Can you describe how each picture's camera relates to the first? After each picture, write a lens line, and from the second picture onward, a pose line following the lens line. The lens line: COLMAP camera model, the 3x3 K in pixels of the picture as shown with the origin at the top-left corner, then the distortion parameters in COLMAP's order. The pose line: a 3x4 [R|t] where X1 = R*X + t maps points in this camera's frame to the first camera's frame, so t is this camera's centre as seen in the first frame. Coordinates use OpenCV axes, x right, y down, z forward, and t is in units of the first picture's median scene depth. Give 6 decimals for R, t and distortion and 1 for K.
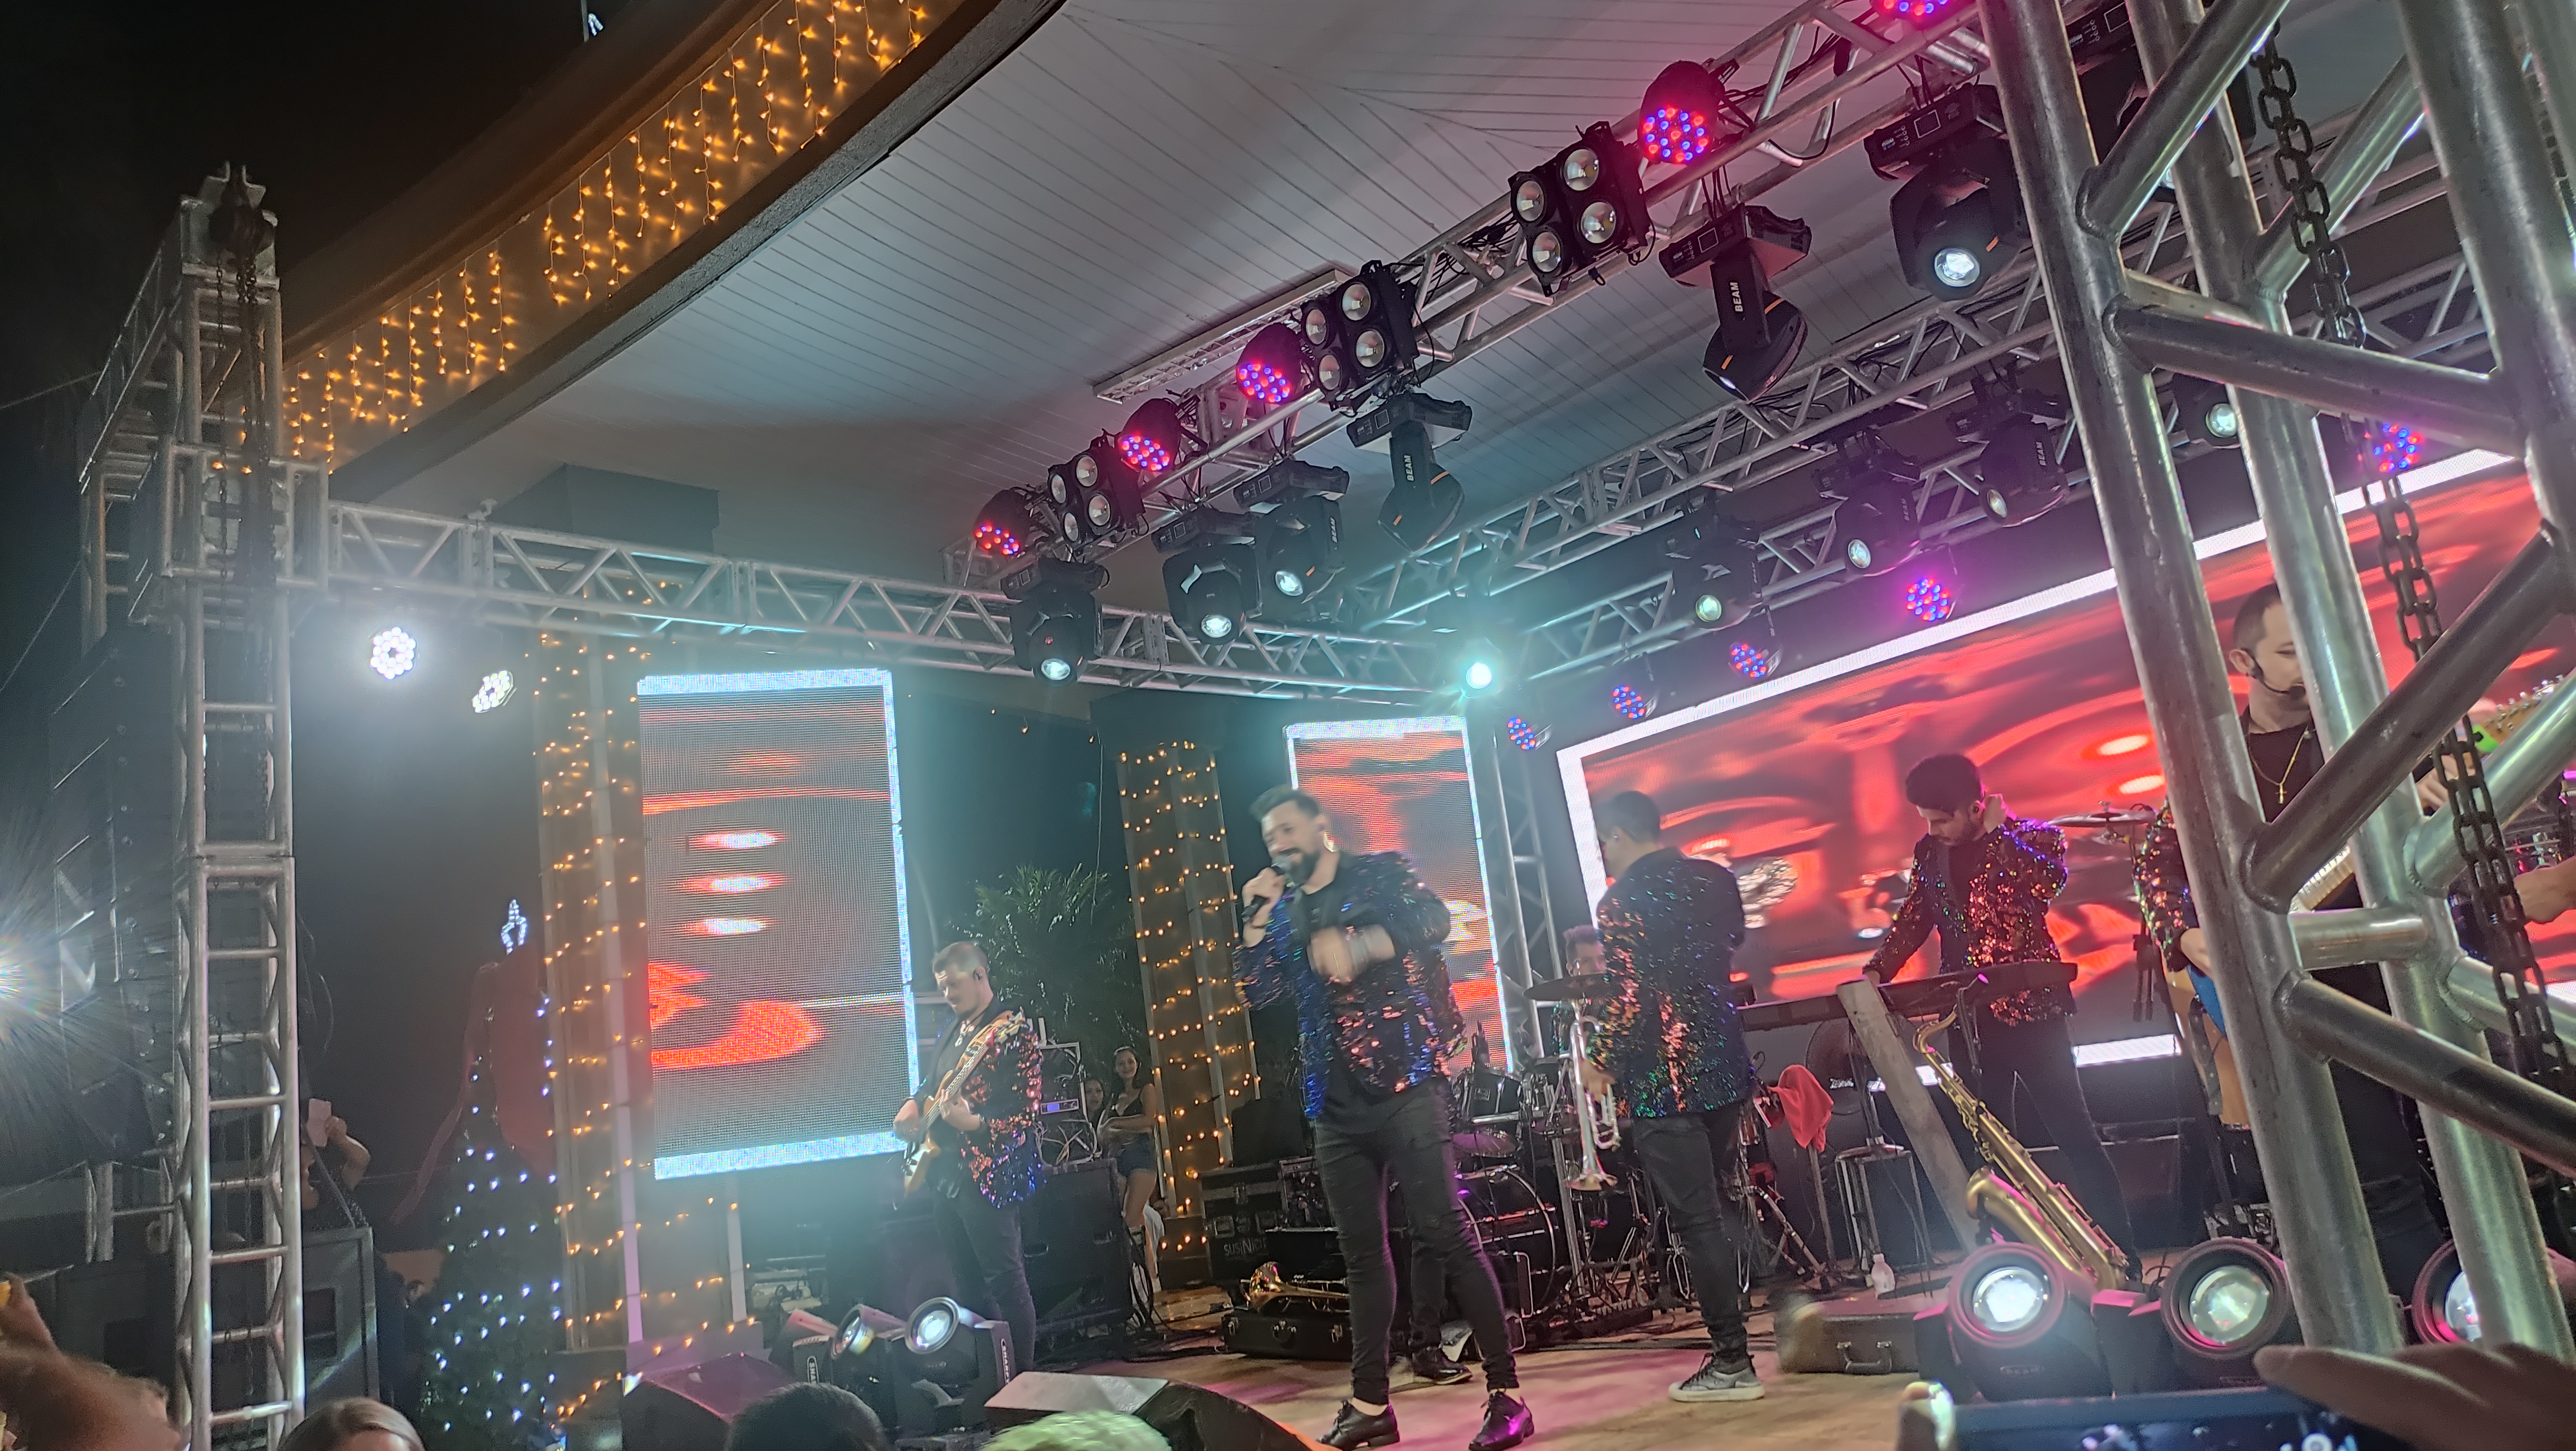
lens RADIAL K [[1884.2, 0, 1285.9], [0, 1884.2, 735.9], [0, 0, 1]] dist [0.073720, -0.075029]
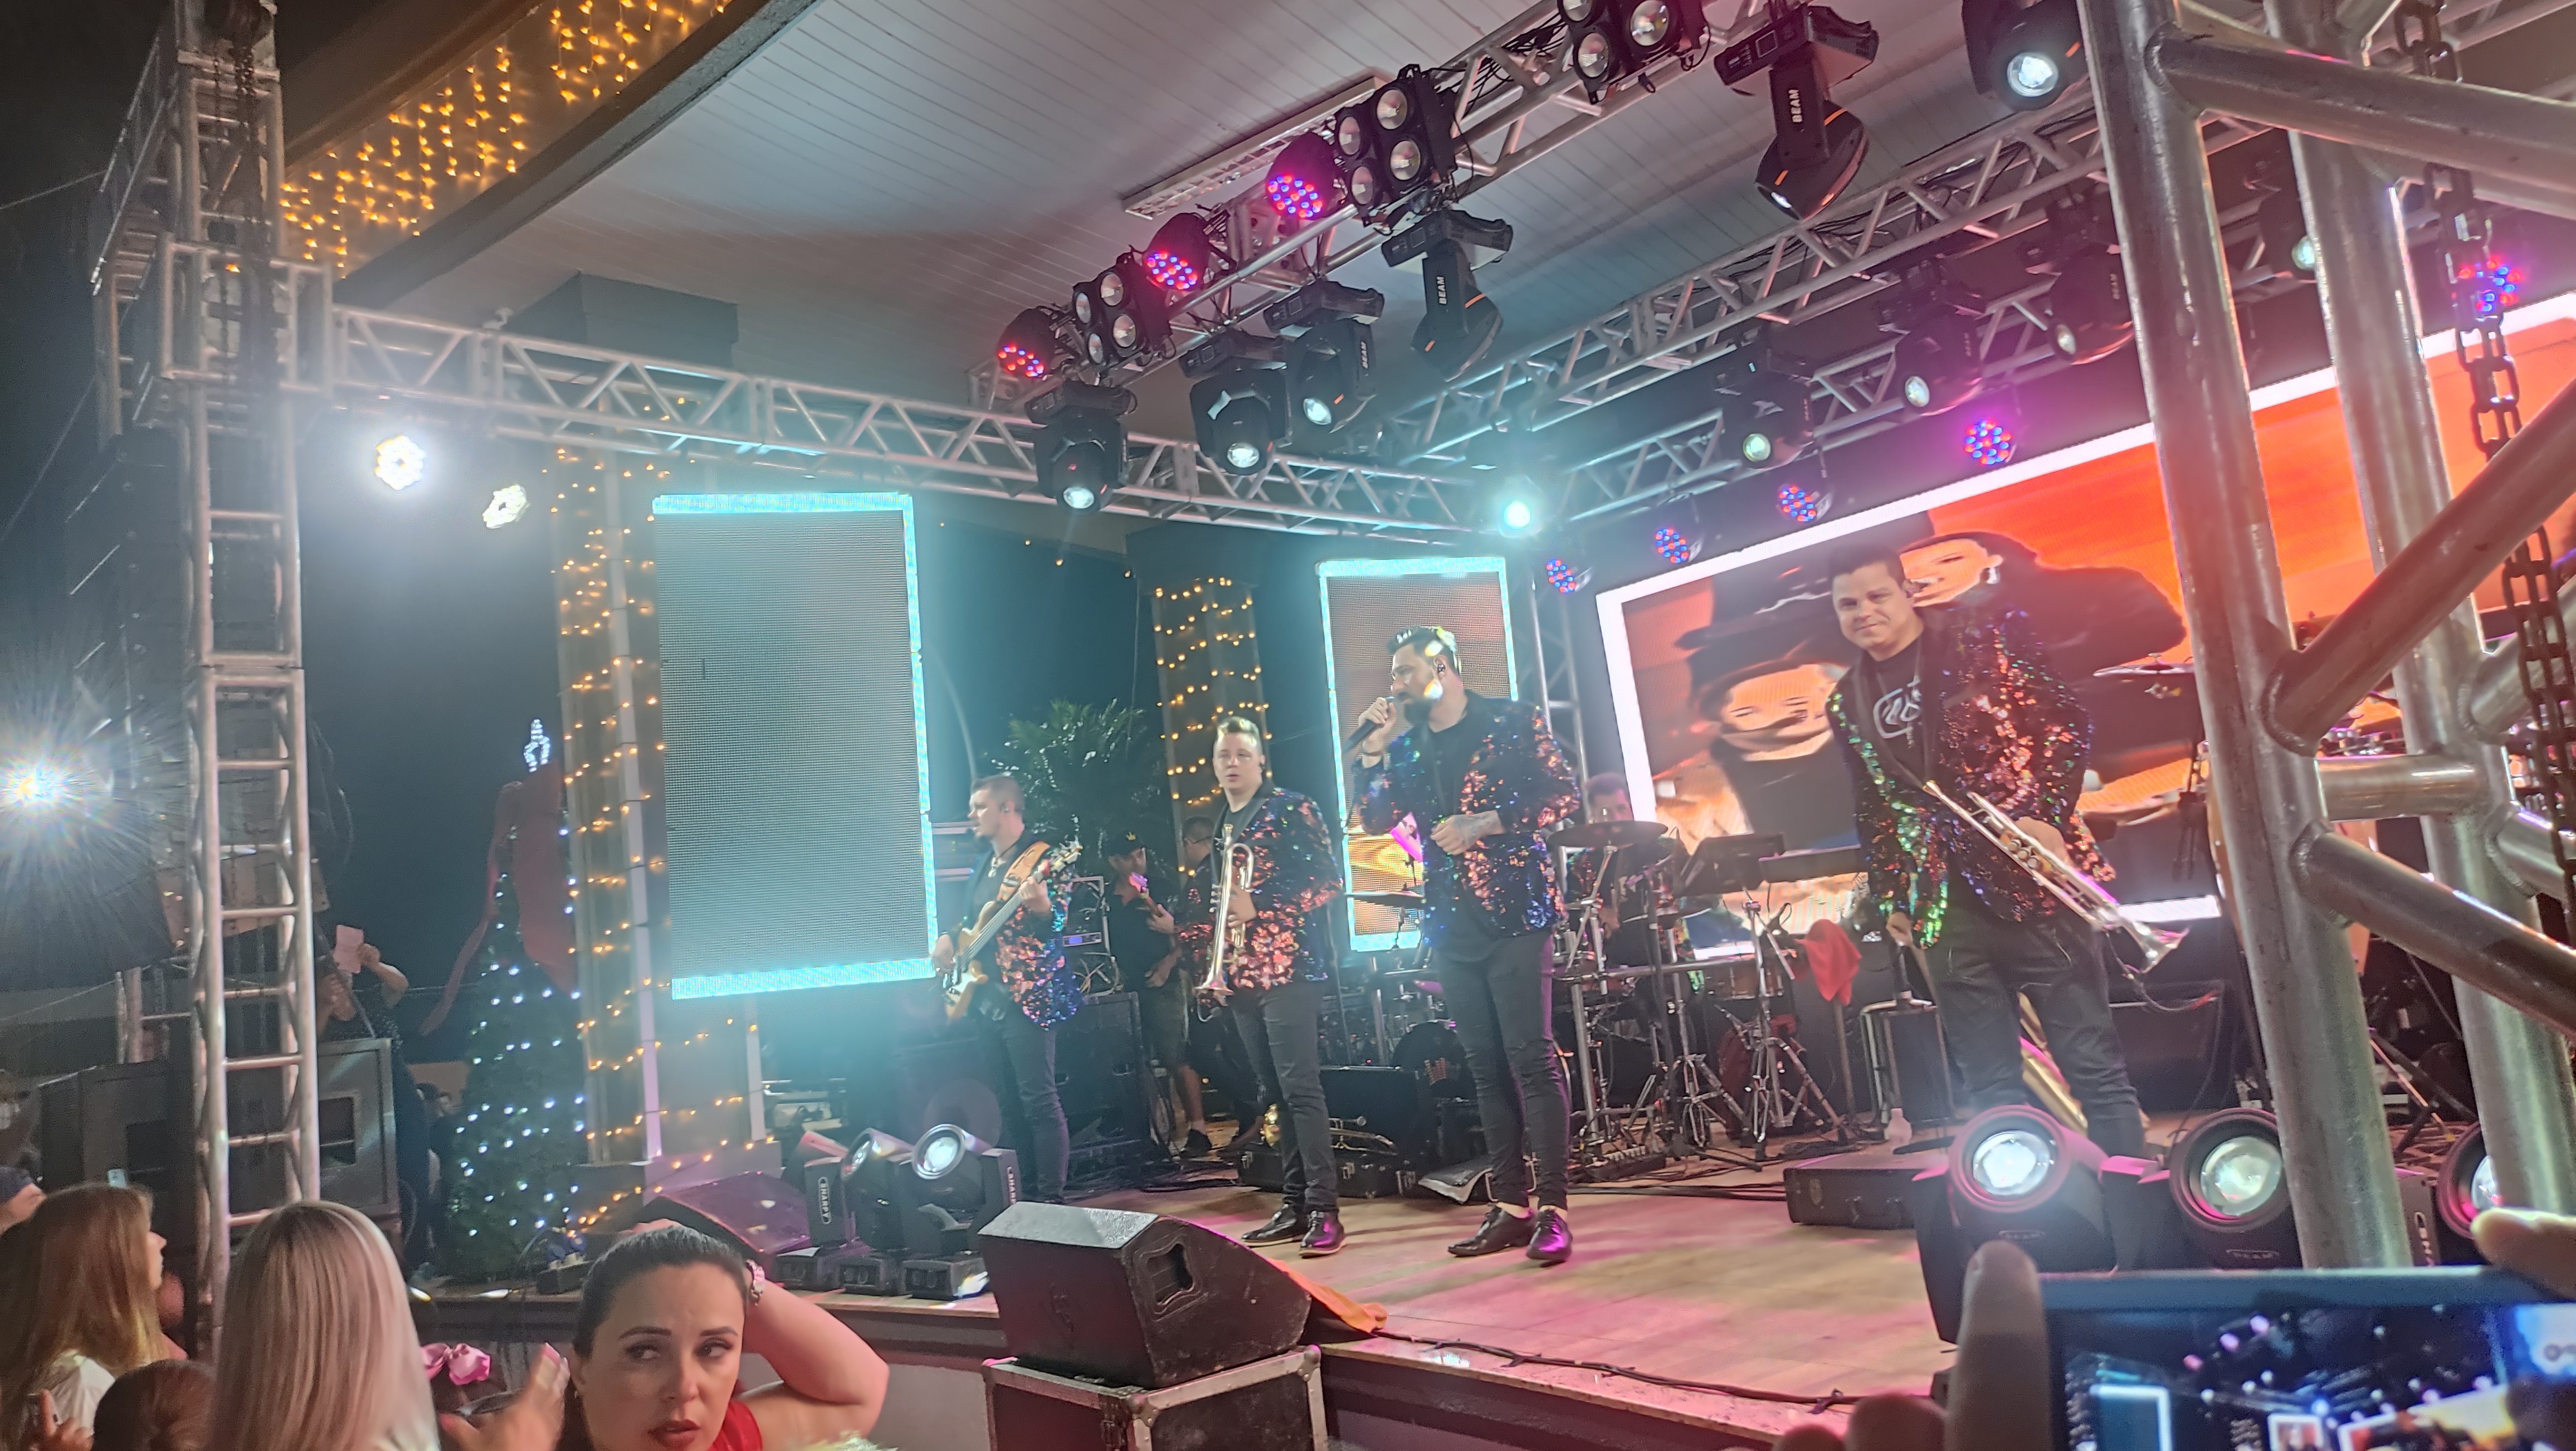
lens RADIAL K [[1884.2, 0, 1287.2], [0, 1884.2, 736.6], [0, 0, 1]] dist [0.073720, -0.075029]
pose [[0.999371, 0.023873, -0.026228, 0.015358], [-0.021596, 0.996241, 0.083896, 0.004001], [0.028132, -0.083276, 0.996129, 0.023927]]
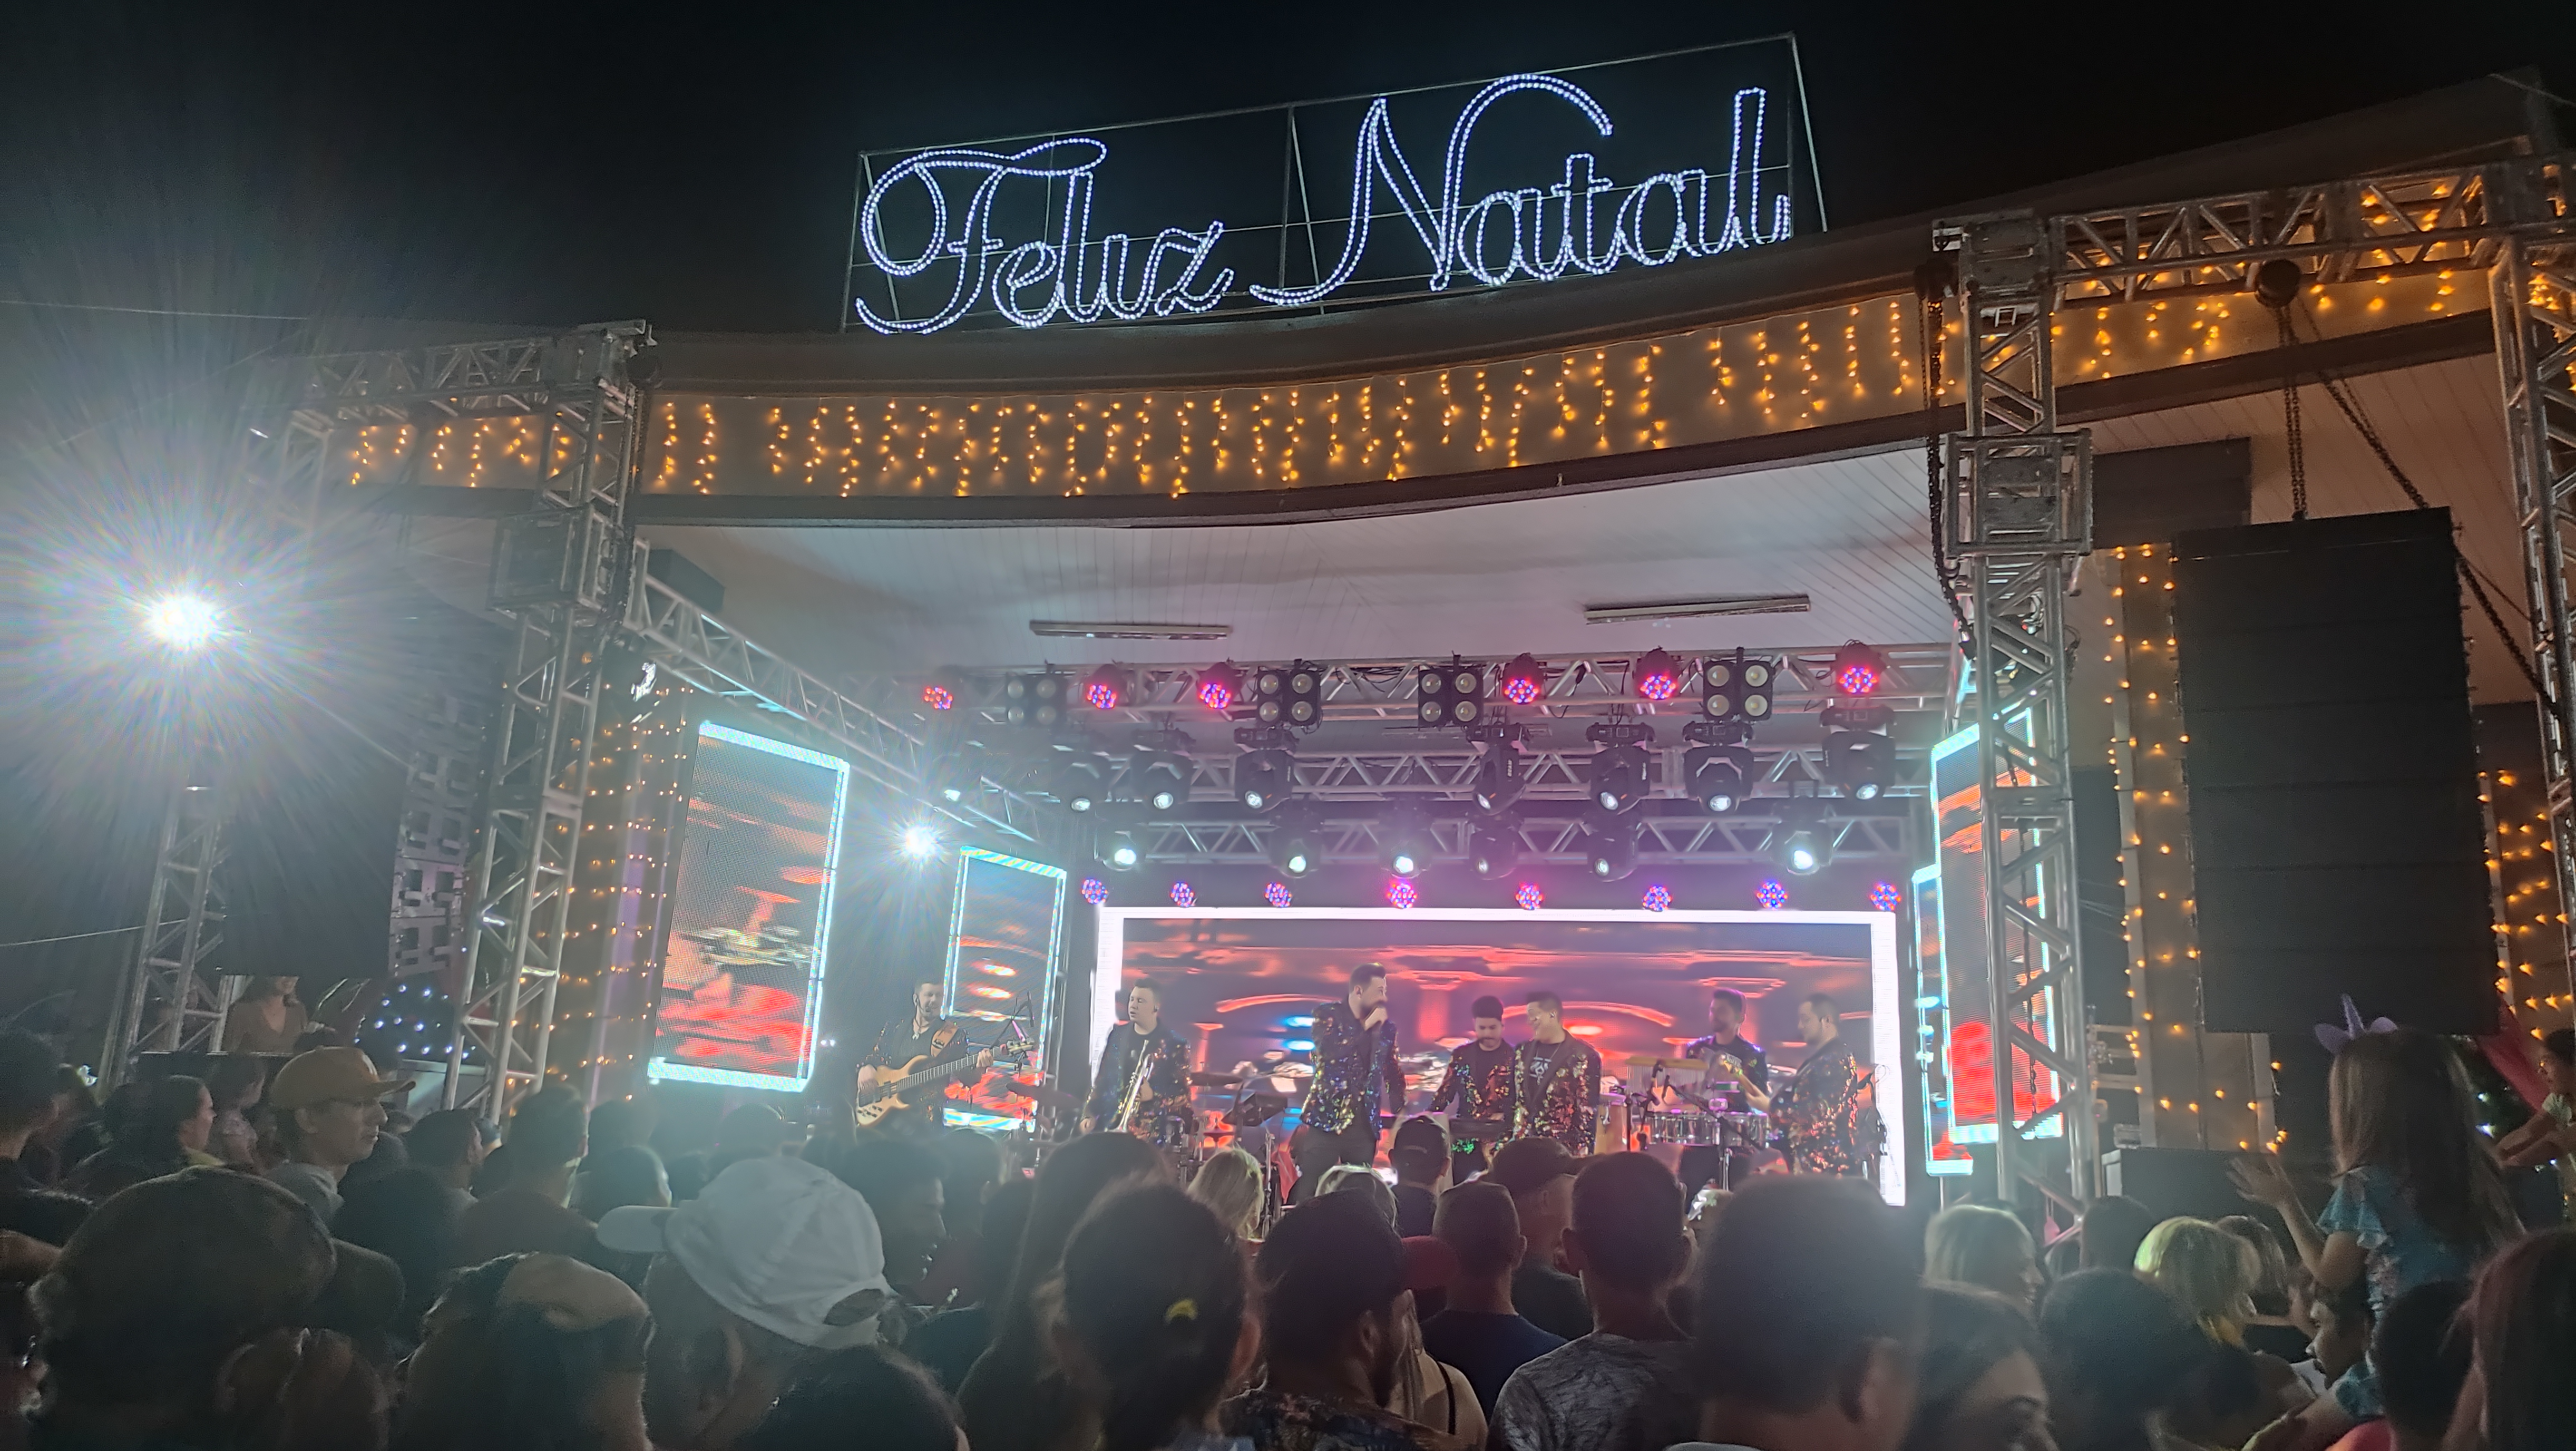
lens RADIAL K [[1884.2, 0, 1290.4], [0, 1884.2, 731.9], [0, 0, 1]] dist [0.073720, -0.075029]
pose [[0.803170, 0.301323, 0.513928, -0.777018], [-0.271524, 0.952999, -0.134418, 0.050896], [-0.530276, -0.031584, 0.847236, -0.450251]]
